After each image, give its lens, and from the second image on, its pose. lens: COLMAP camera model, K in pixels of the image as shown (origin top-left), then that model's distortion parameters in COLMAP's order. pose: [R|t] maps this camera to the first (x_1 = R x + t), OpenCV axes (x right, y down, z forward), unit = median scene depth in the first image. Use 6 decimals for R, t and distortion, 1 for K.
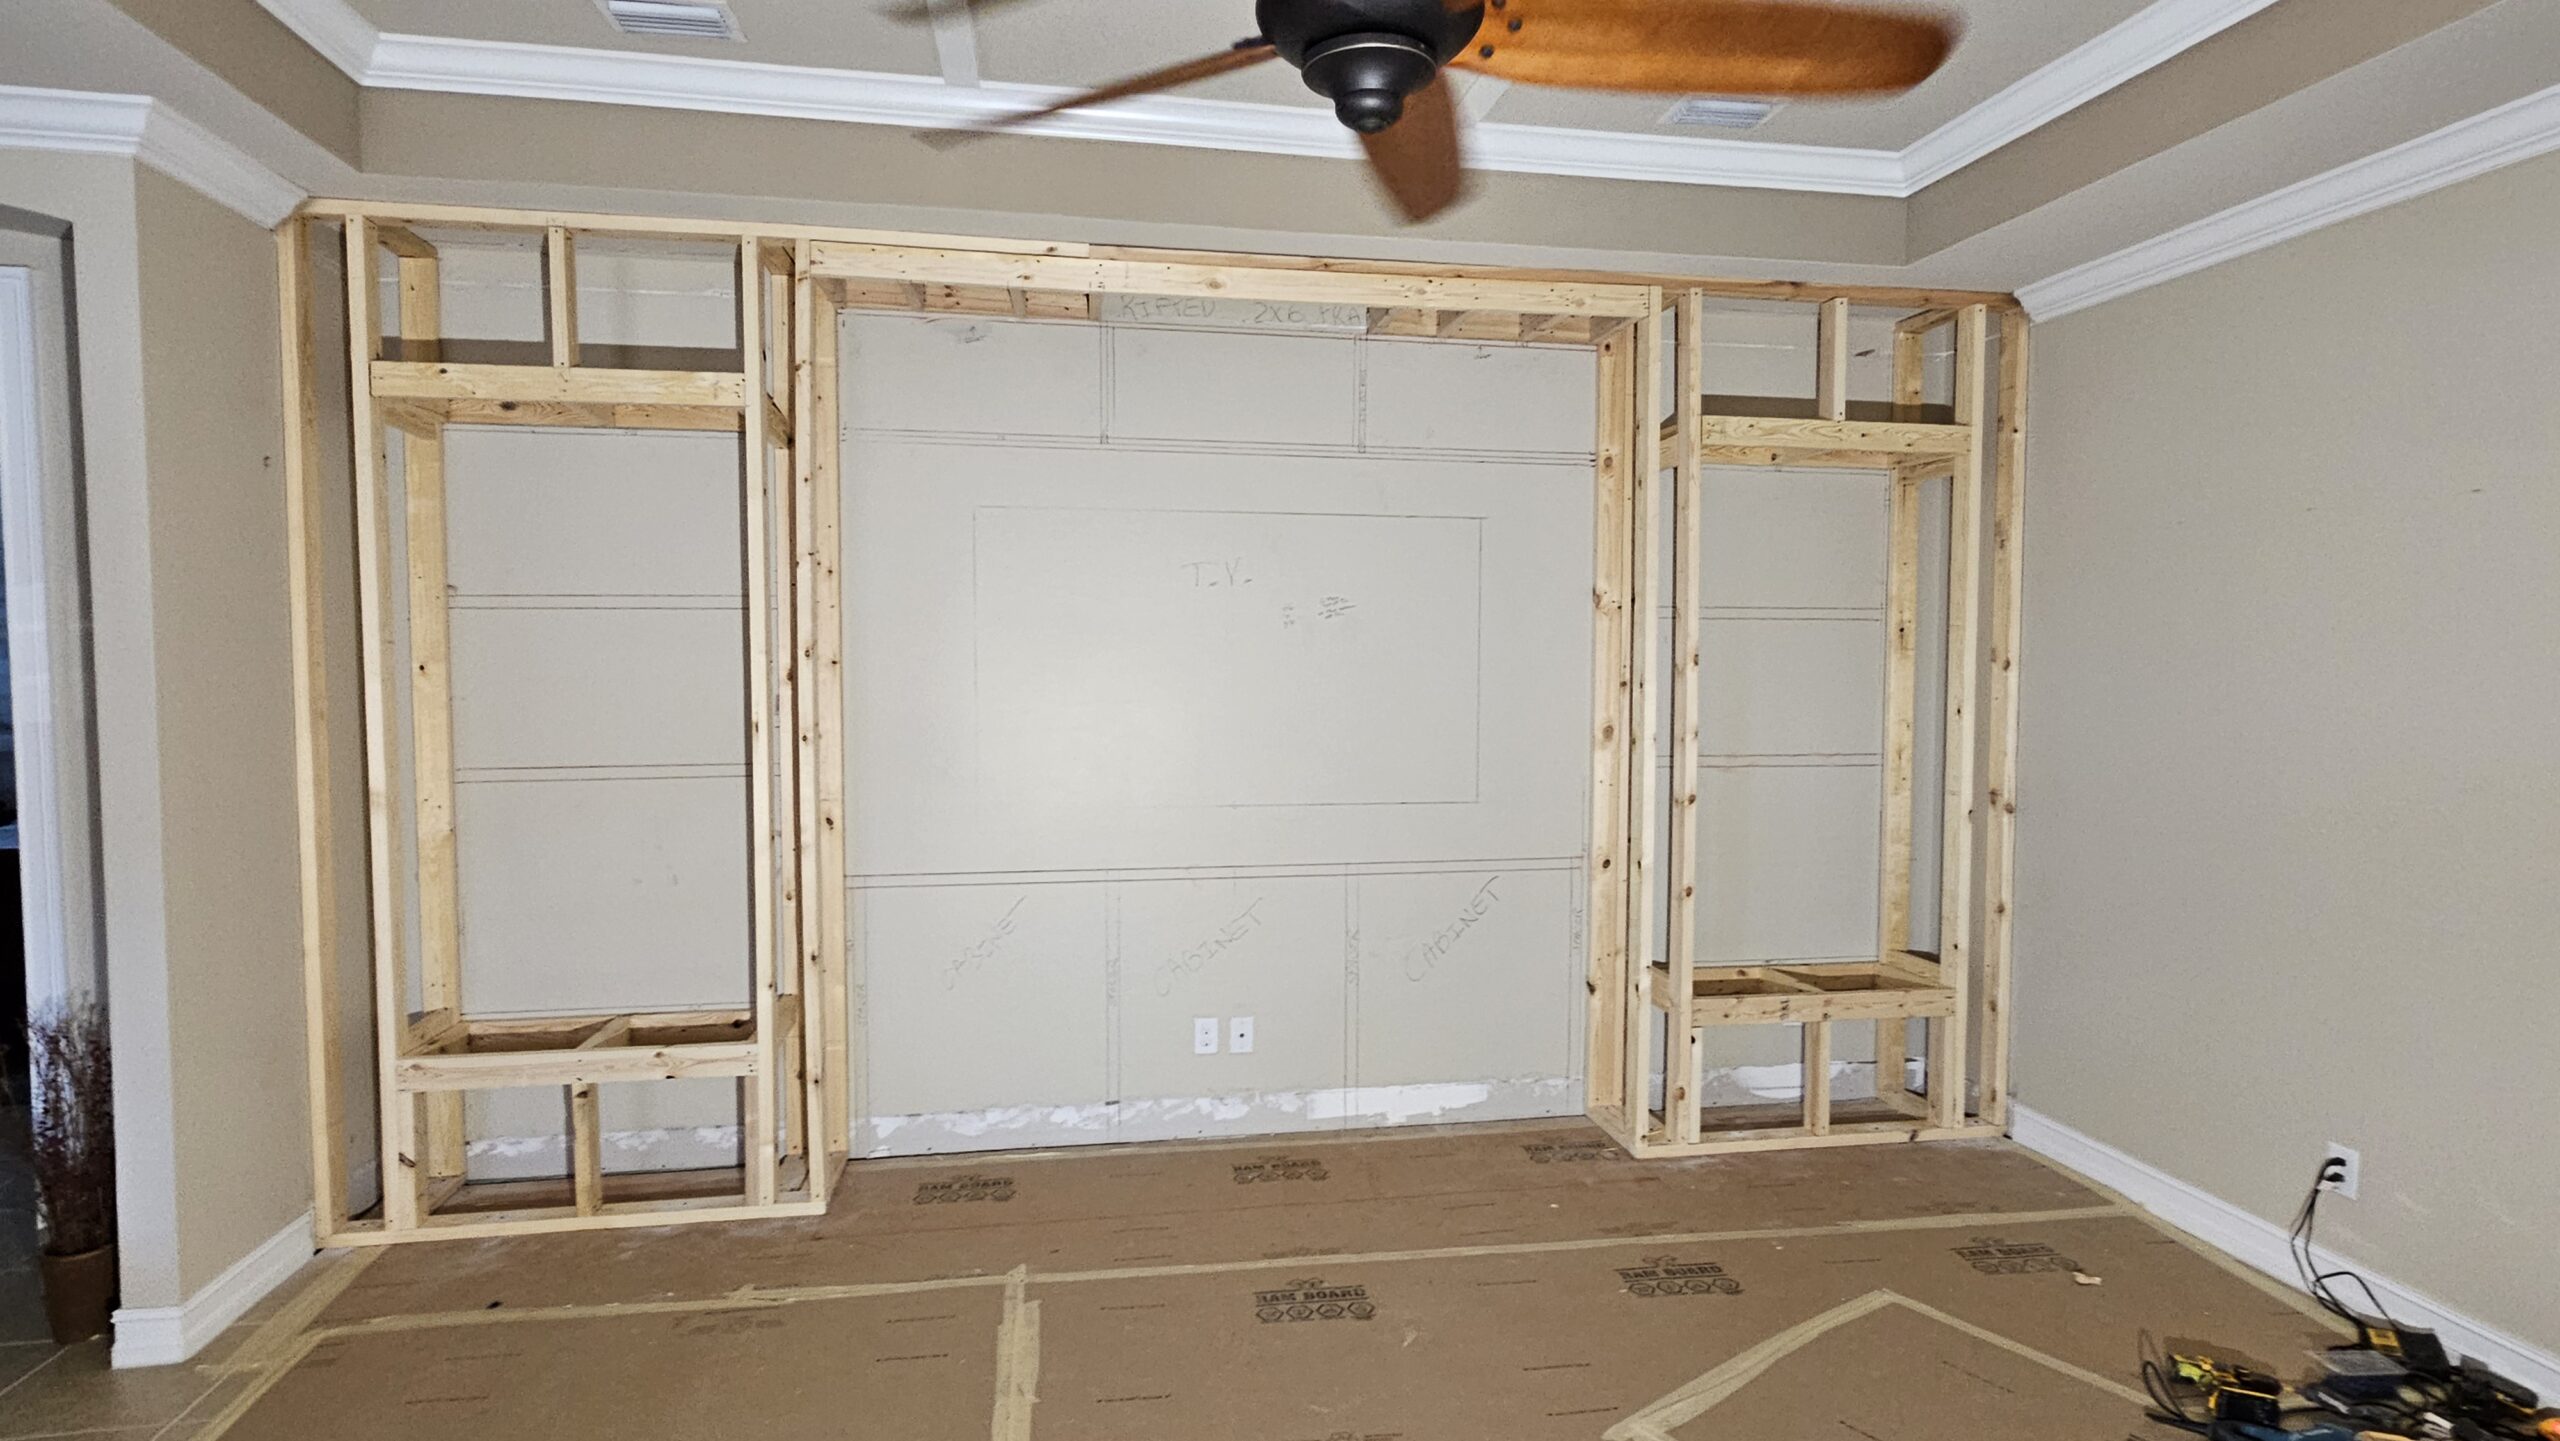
lens RADIAL K [[1344.6, 0, 1301.7], [0, 1344.6, 727.9], [0, 0, 1]] dist [-0.001401, -0.001653]
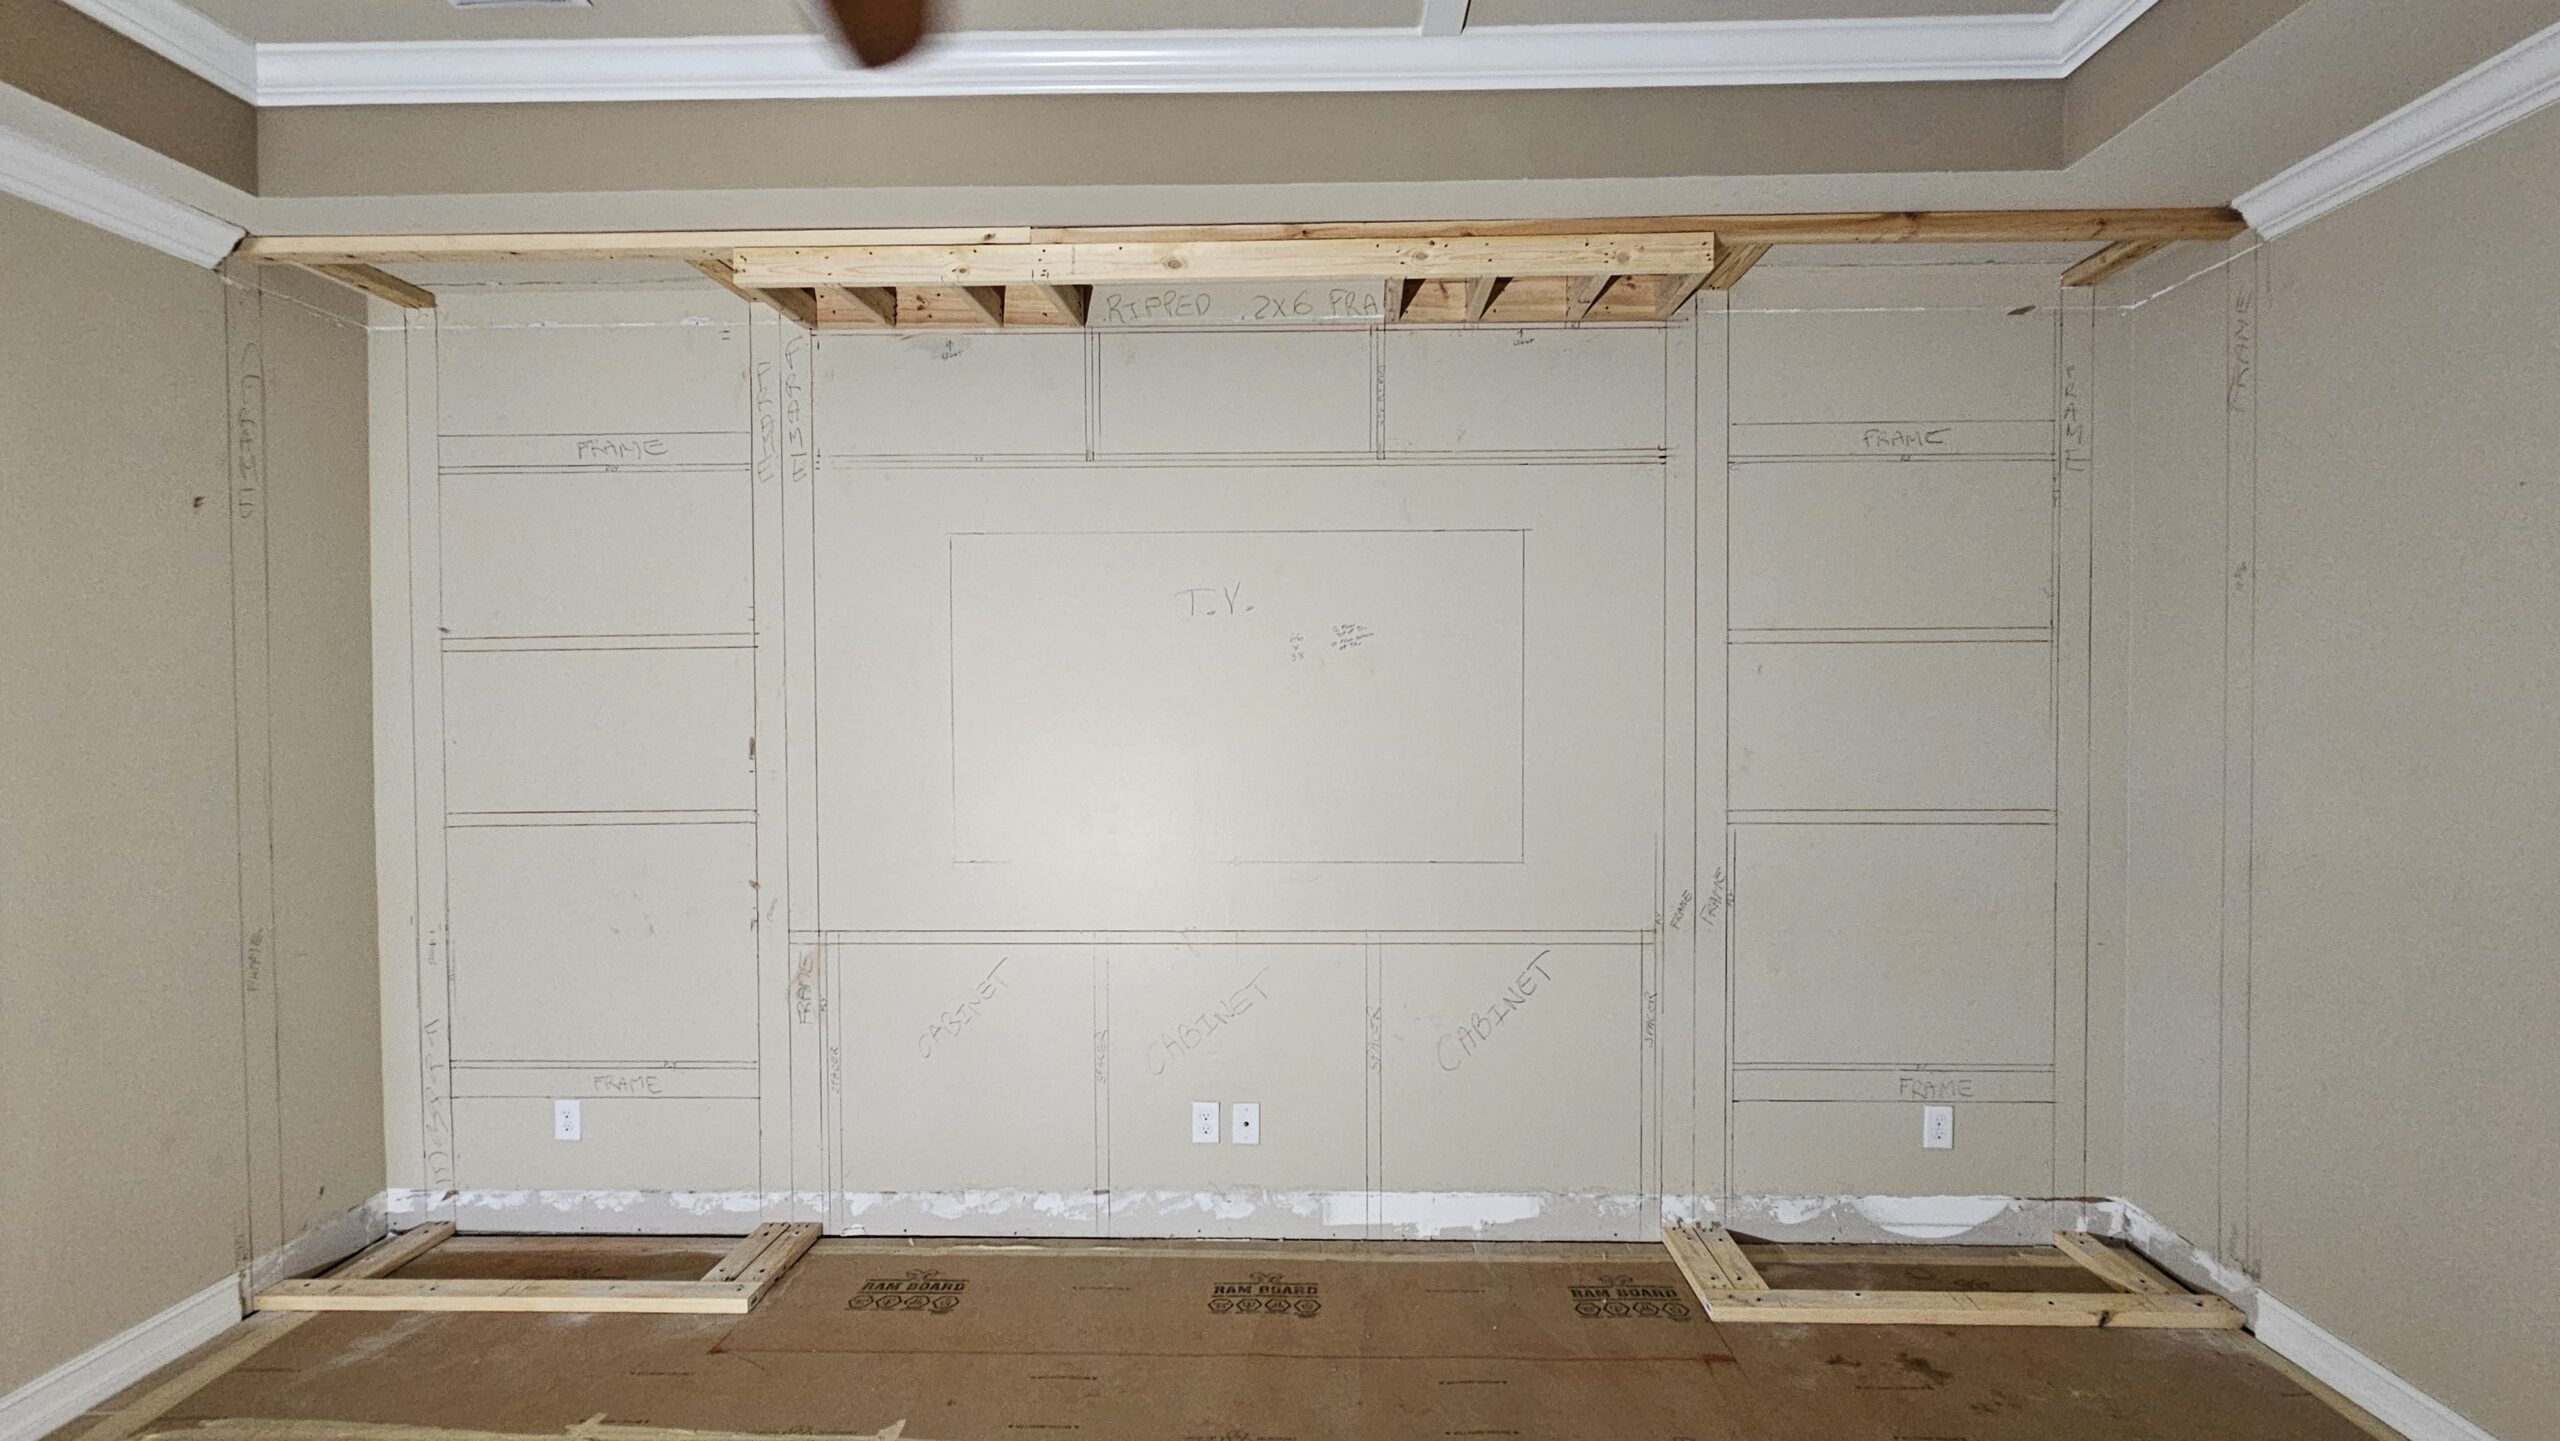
lens RADIAL K [[1140.6, 0, 1297.4], [0, 1140.6, 718.9], [0, 0, 1]] dist [-0.001253, -0.000162]
pose [[0.979571, -0.003443, -0.201070, 0.147698], [-0.003099, 0.999476, -0.032211, -0.012850], [0.201076, 0.032176, 0.979047, 0.284264]]
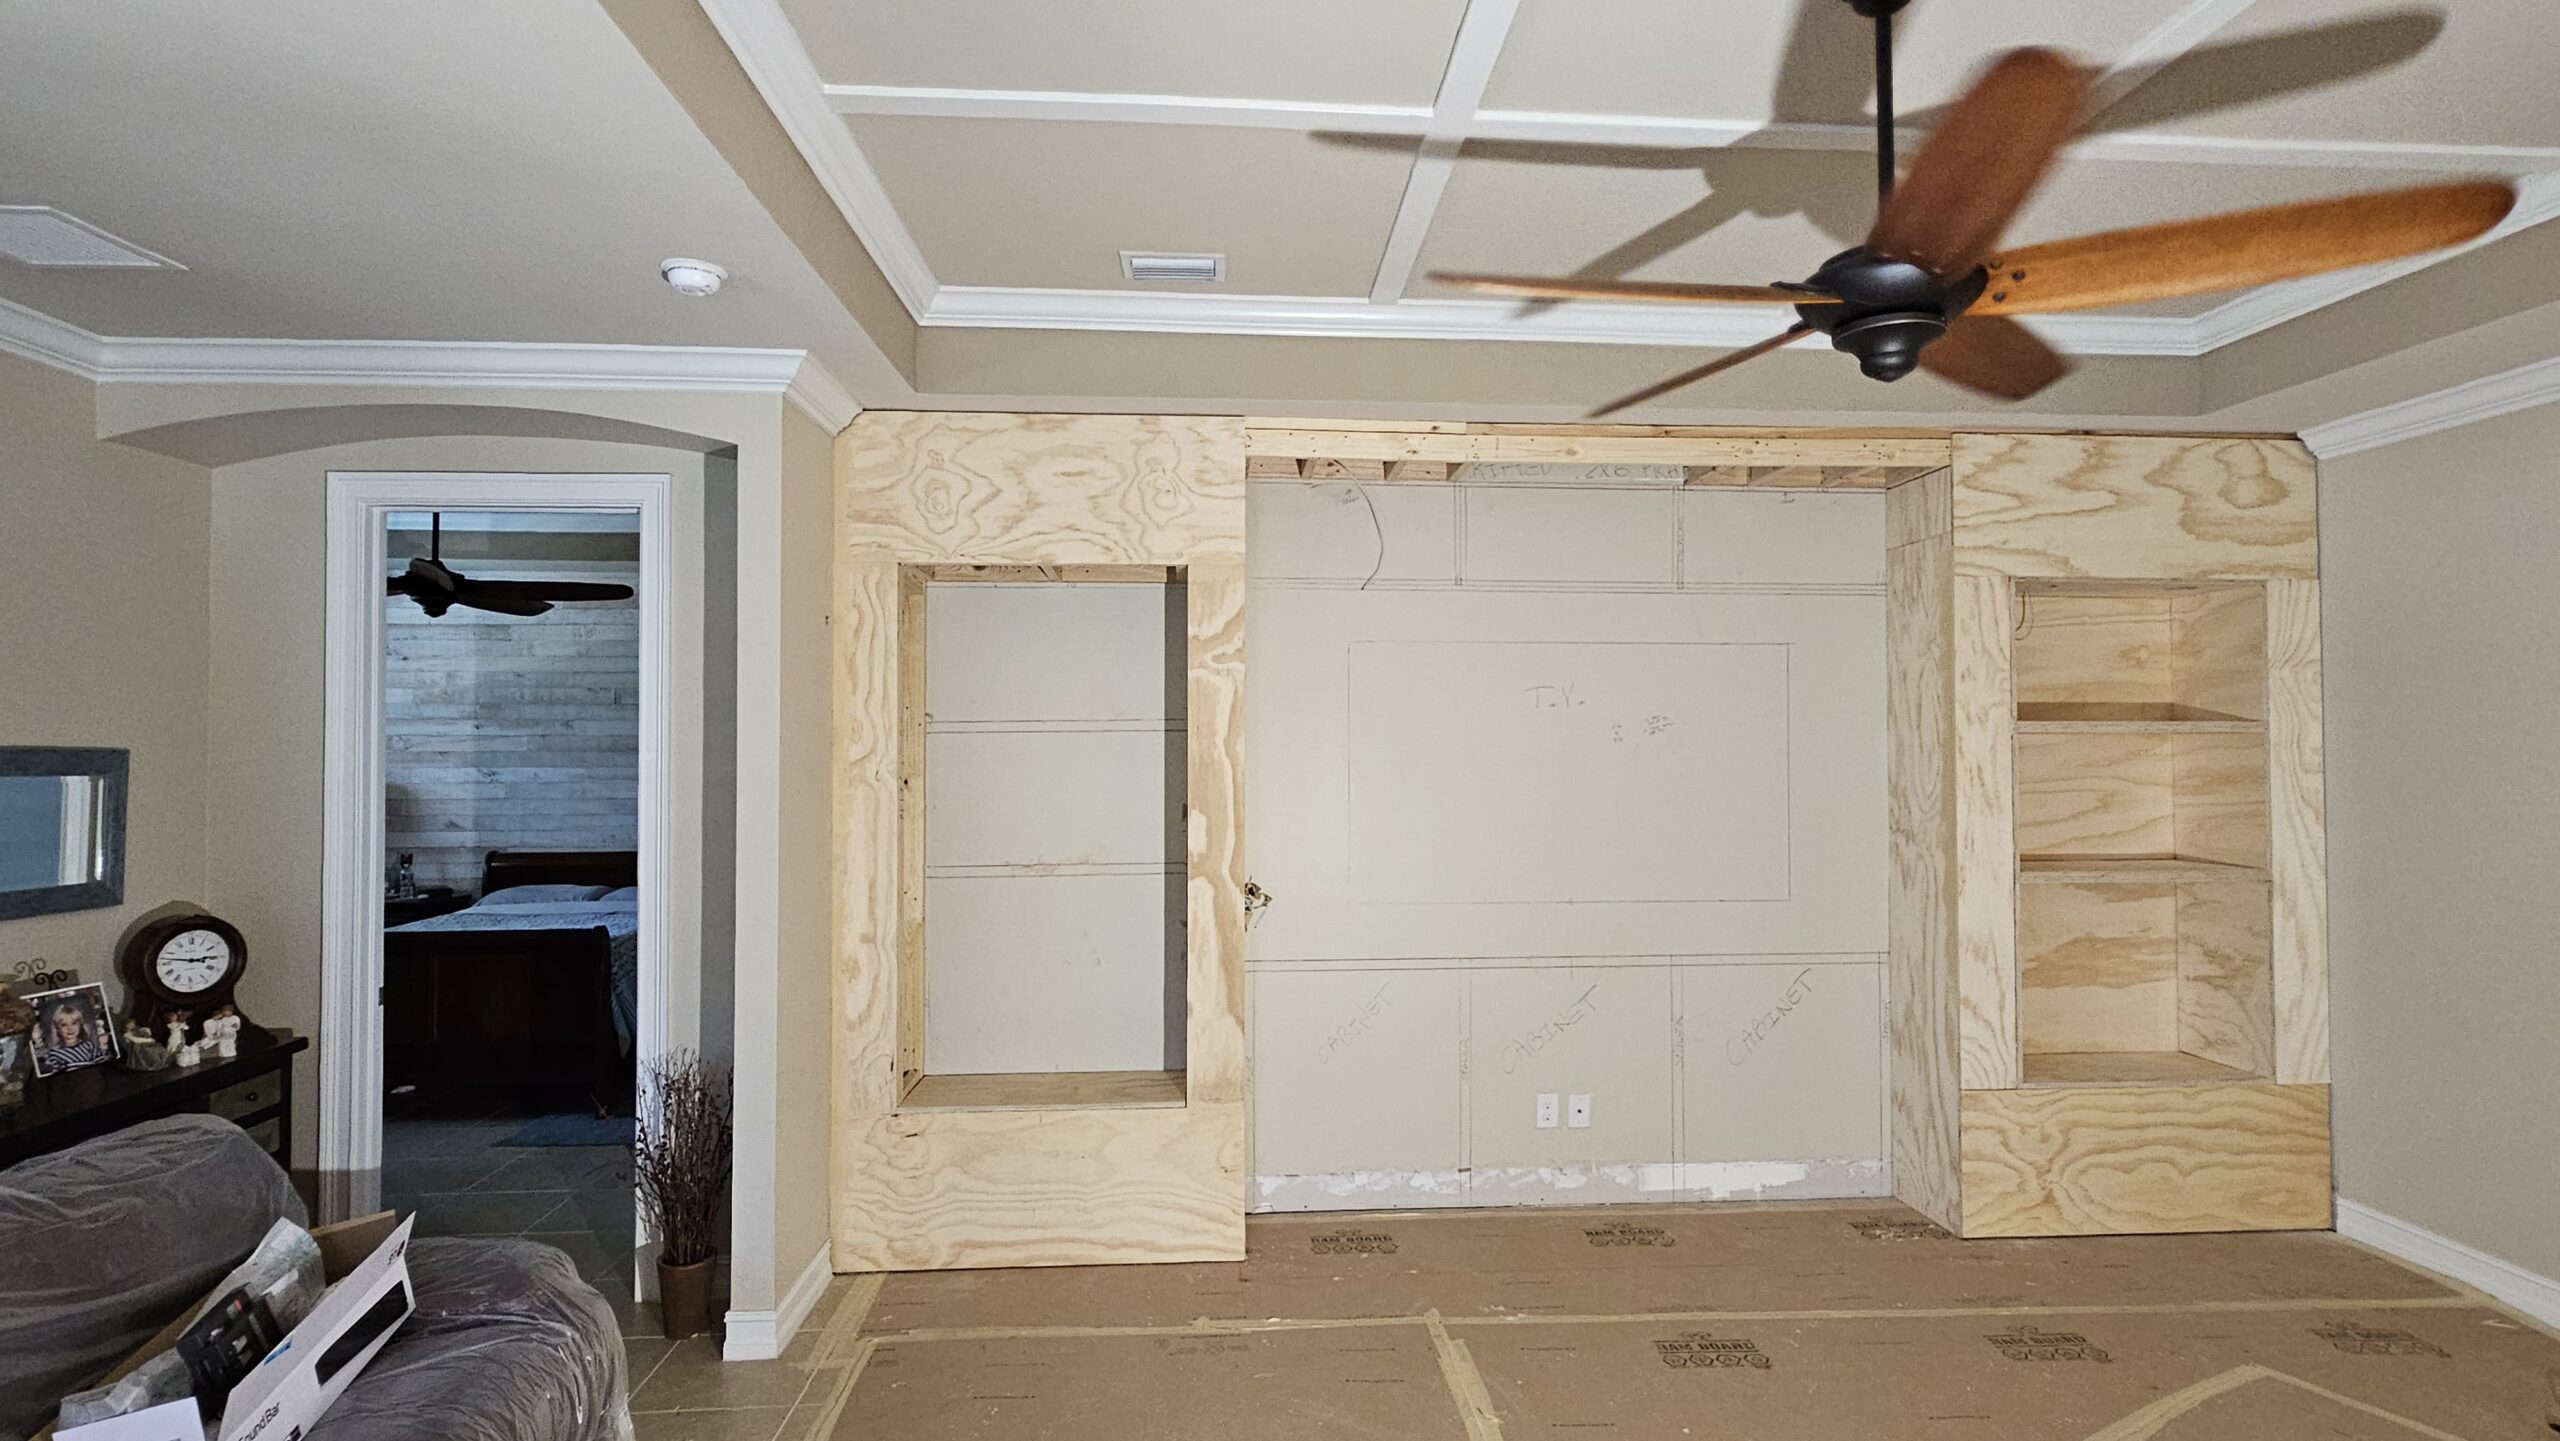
lens RADIAL K [[1305.4, 0, 1298.0], [0, 1305.4, 721.7], [0, 0, 1]] dist [-0.000747, -0.000907]
pose [[0.994213, -0.006841, -0.107210, -0.166820], [-0.001221, 0.997187, -0.074946, -0.010776], [0.107421, 0.074643, 0.991408, -0.120060]]
